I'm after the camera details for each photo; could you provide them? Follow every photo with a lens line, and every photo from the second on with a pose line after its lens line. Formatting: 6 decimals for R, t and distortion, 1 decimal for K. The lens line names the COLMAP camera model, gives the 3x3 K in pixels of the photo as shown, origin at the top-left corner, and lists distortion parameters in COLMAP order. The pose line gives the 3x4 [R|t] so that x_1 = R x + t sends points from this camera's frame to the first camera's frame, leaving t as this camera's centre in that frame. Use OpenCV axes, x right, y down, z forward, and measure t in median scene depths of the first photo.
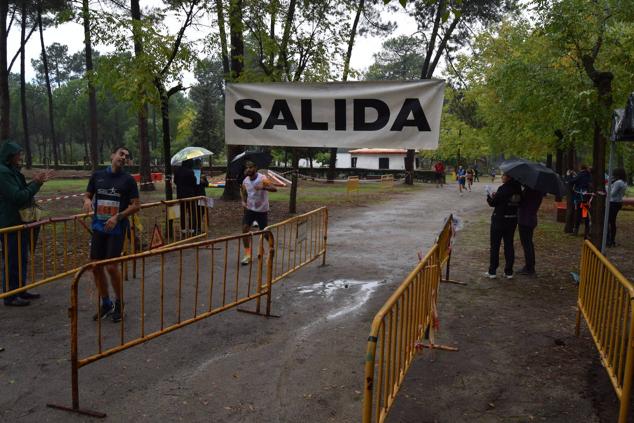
lens RADIAL K [[501.3, 0, 317.9], [0, 501.3, 214.9], [0, 0, 1]] dist [-0.102235, 0.042260]
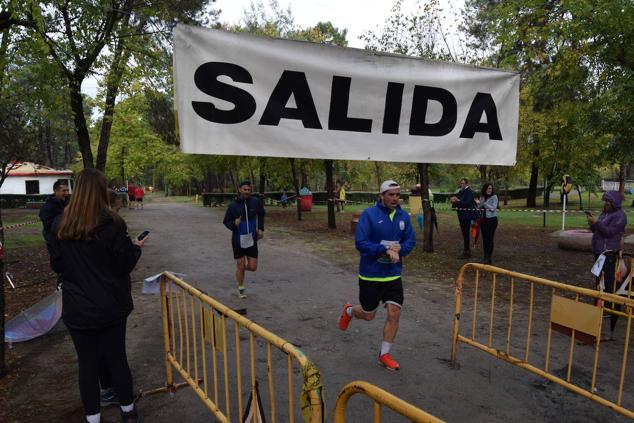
lens RADIAL K [[500.1, 0, 320.1], [0, 500.1, 215.1], [0, 0, 1]] dist [-0.105315, 0.046776]
pose [[0.722103, -0.072275, 0.688000, -0.432658], [0.083786, 0.996343, 0.016727, -0.084777], [-0.686693, 0.045566, 0.725518, 0.605416]]
